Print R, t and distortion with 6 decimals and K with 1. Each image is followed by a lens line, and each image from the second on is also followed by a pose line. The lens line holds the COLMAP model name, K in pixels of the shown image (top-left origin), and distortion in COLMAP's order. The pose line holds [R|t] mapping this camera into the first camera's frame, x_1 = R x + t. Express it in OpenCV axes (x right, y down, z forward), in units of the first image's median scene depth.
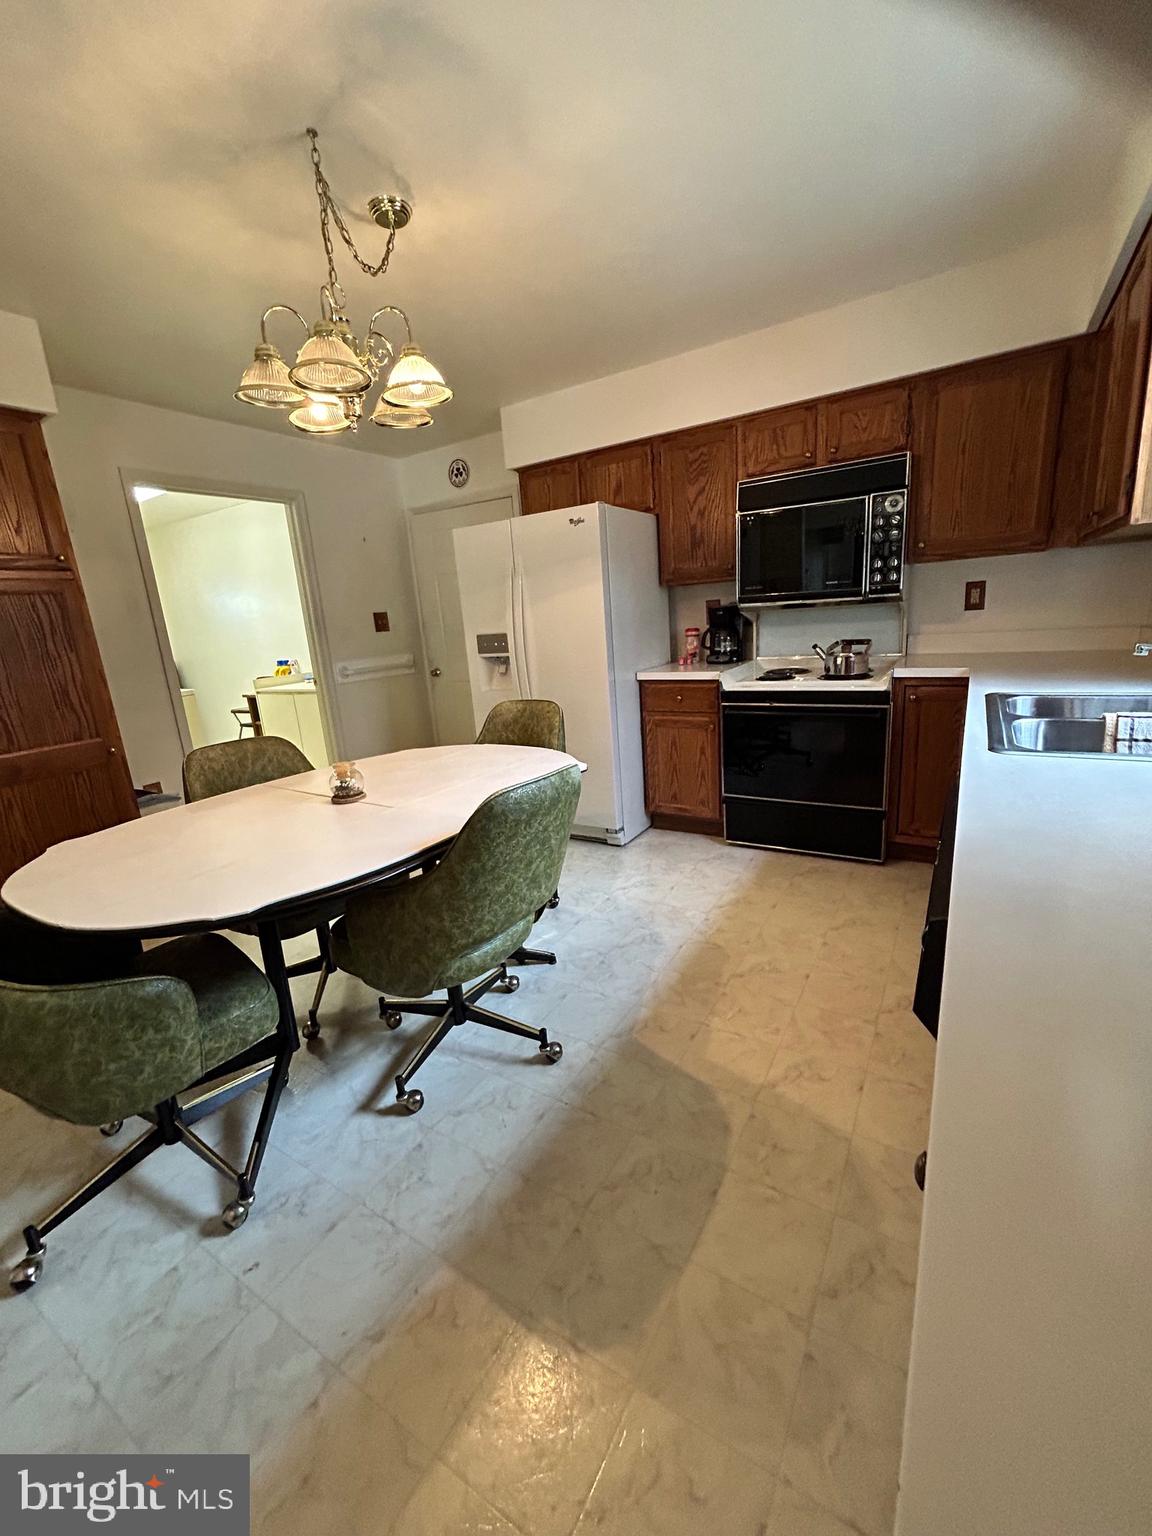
lens RADIAL K [[618.3, 0, 576.1], [0, 618.3, 766.8], [0, 0, 1]] dist [-0.000920, 0.000253]
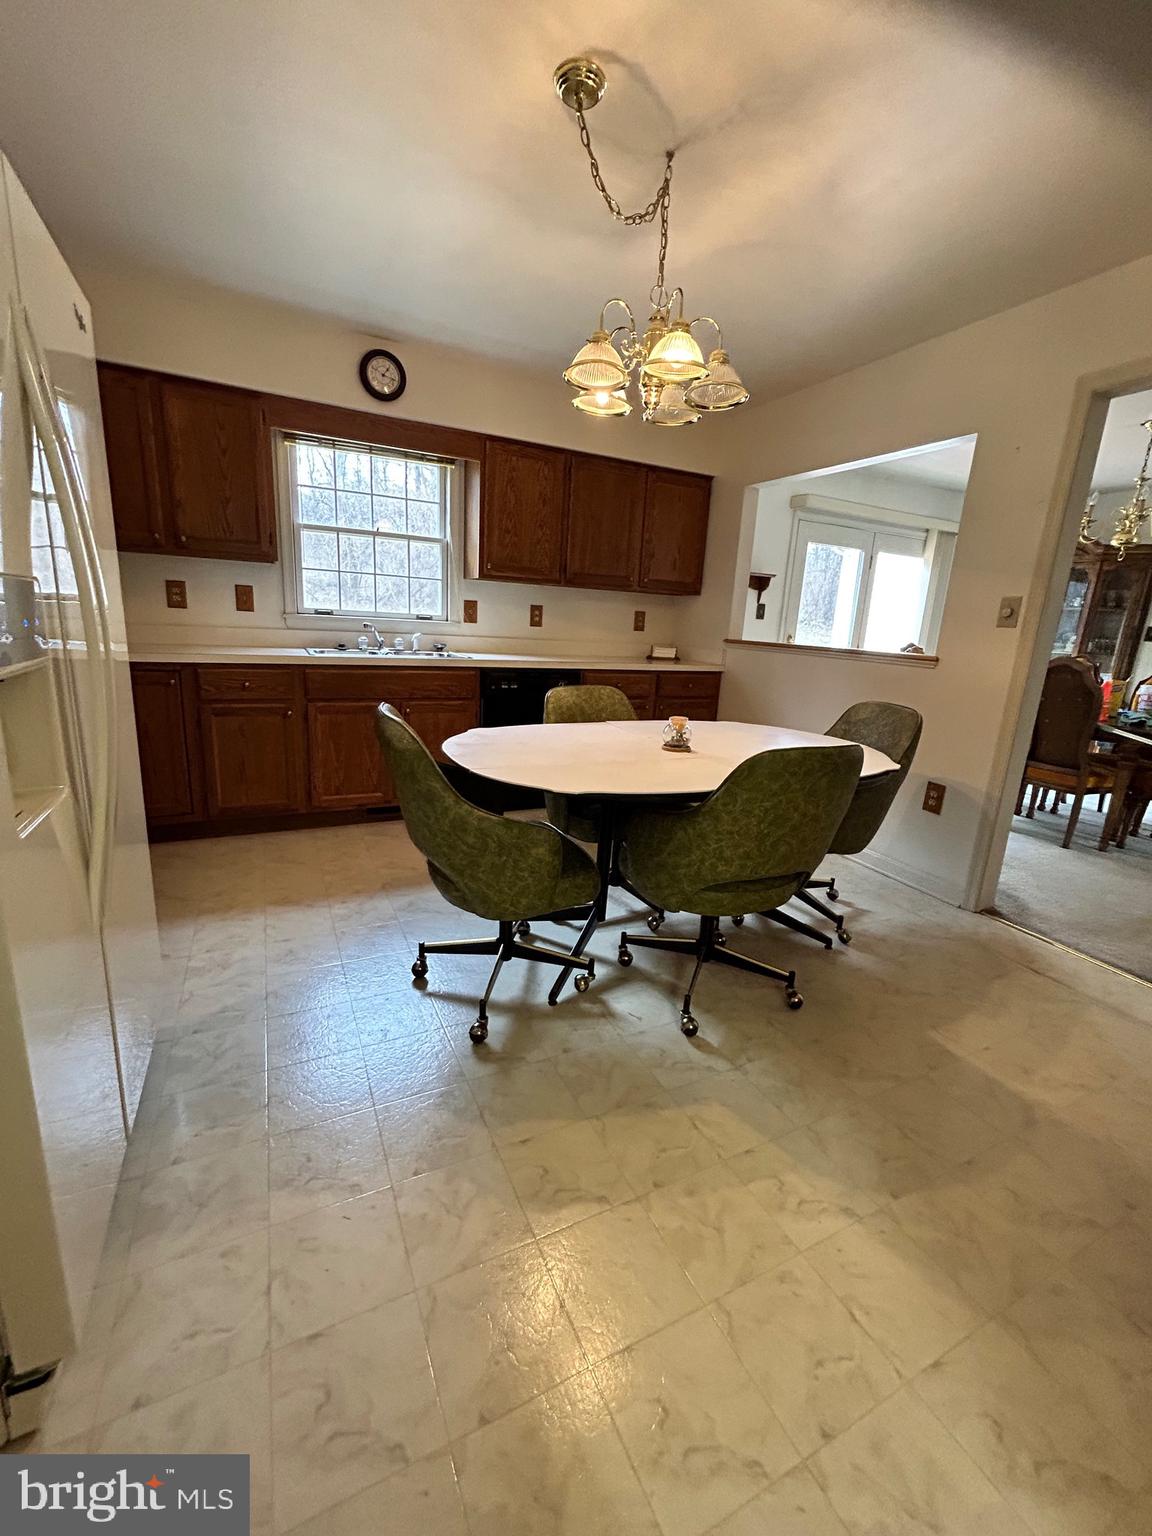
lens RADIAL K [[618.3, 0, 576.1], [0, 618.3, 766.8], [0, 0, 1]] dist [-0.000920, 0.000253]
pose [[-0.847079, -0.100068, 0.521961, -0.701448], [0.130713, 0.912720, 0.387113, -0.334629], [-0.515141, 0.396142, -0.760066, 1.710880]]
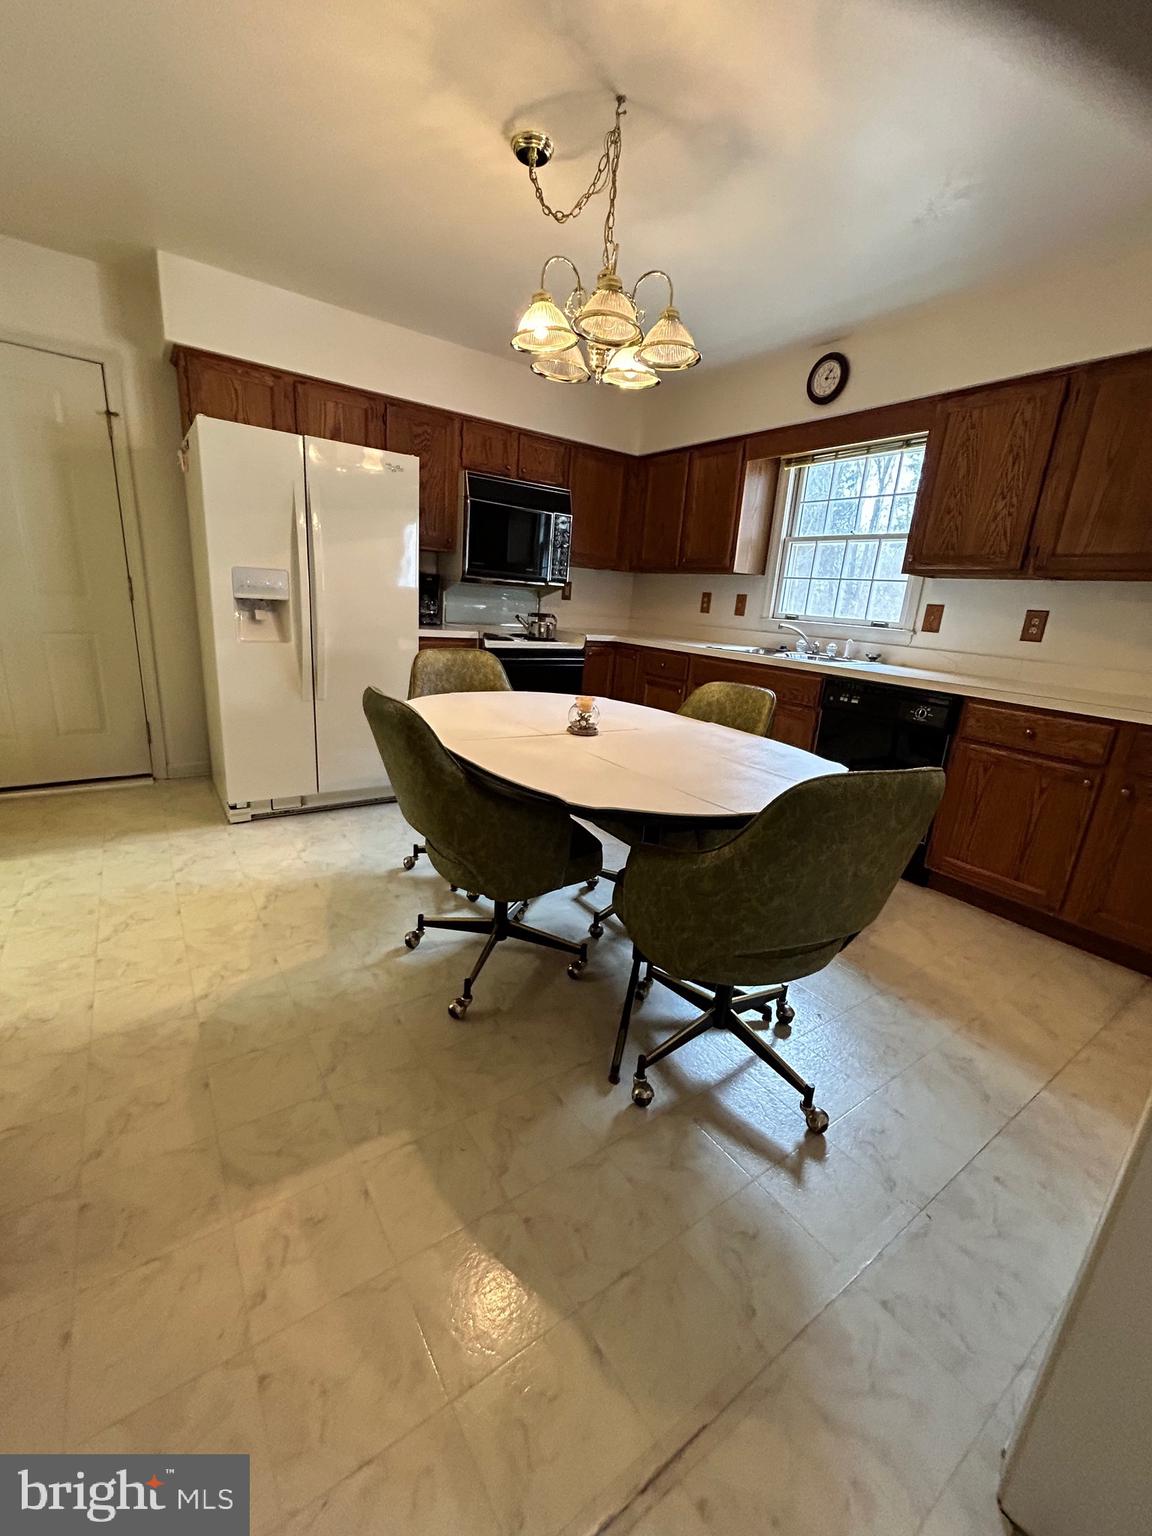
lens RADIAL K [[617.2, 0, 576.0], [0, 617.2, 768.0], [0, 0, 1]] dist [-0.001659, -0.000306]
pose [[0.391322, -0.150543, 0.907857, -1.147999], [0.121881, 0.986316, 0.111018, -0.004867], [-0.912147, 0.067207, 0.404315, 0.513165]]
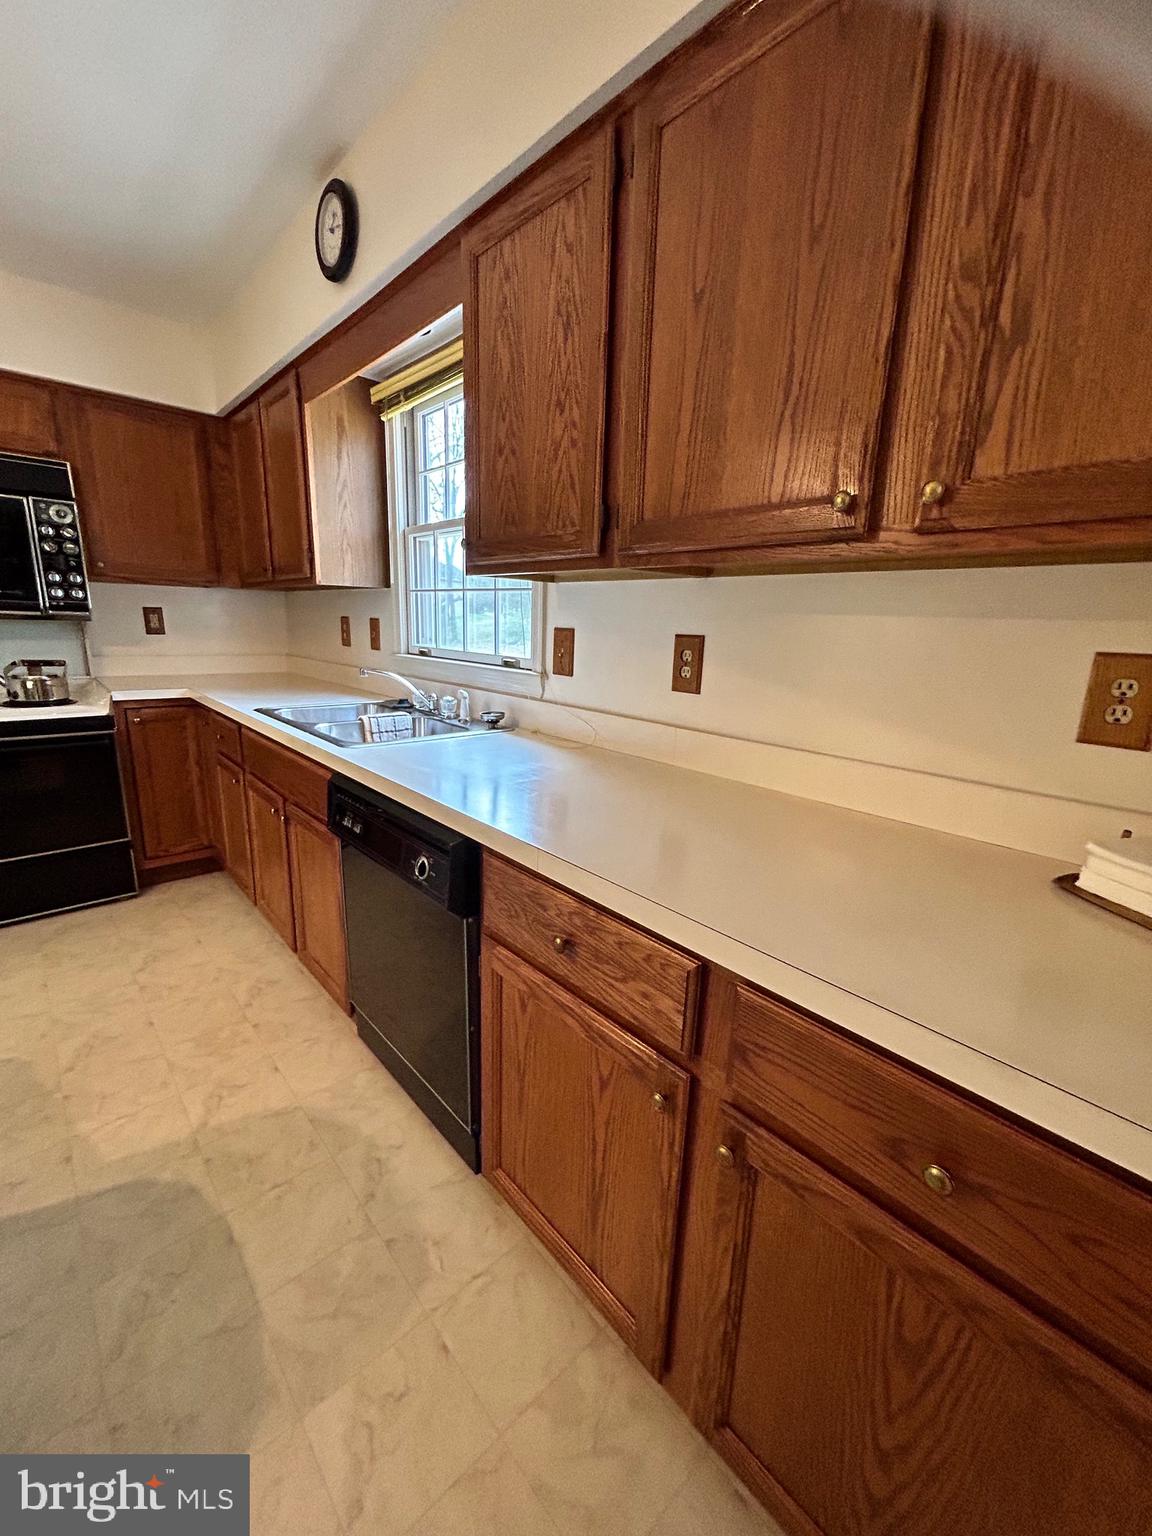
lens RADIAL K [[618.3, 0, 576.1], [0, 618.3, 766.8], [0, 0, 1]] dist [-0.000920, 0.000253]
pose [[0.270315, -0.141827, 0.952268, -0.263547], [0.175306, 0.979806, 0.096165, -0.013361], [-0.946677, 0.140944, 0.289719, 0.073234]]
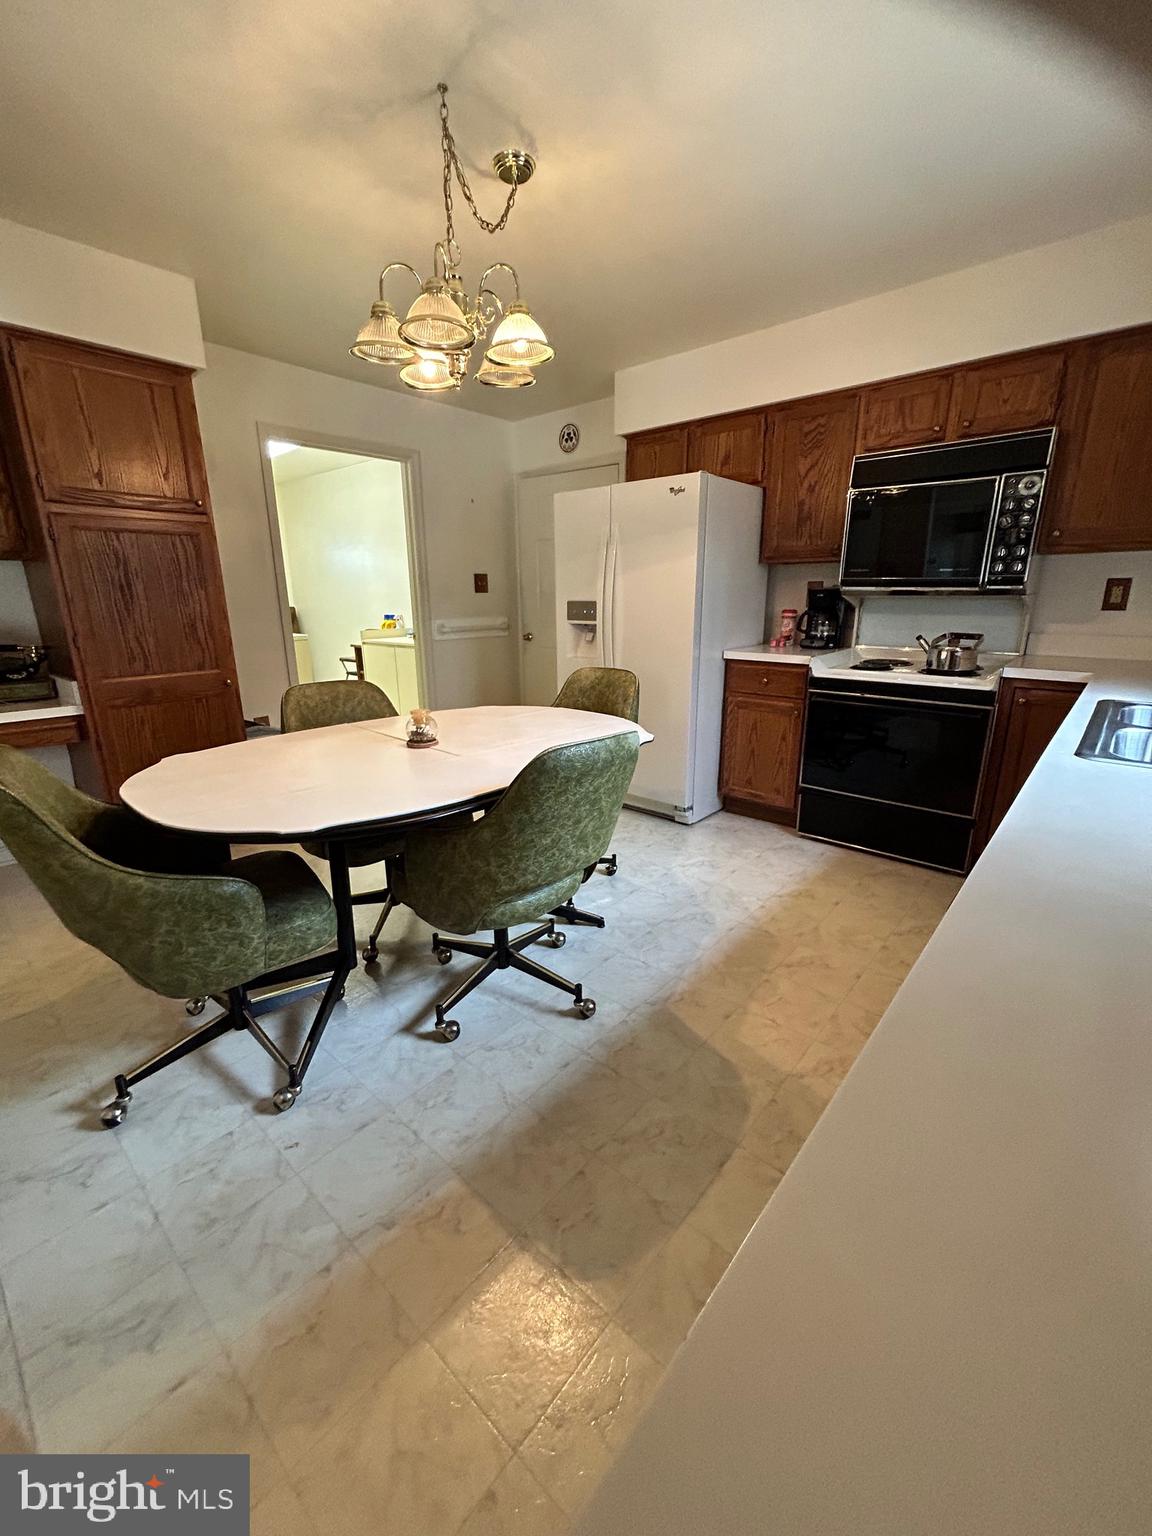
lens RADIAL K [[618.3, 0, 576.1], [0, 618.3, 766.8], [0, 0, 1]] dist [-0.000920, 0.000253]
pose [[0.984348, 0.107031, -0.140012, 0.038110], [-0.101533, 0.993774, 0.045862, 0.012896], [0.144049, -0.030929, 0.989087, -0.008075]]
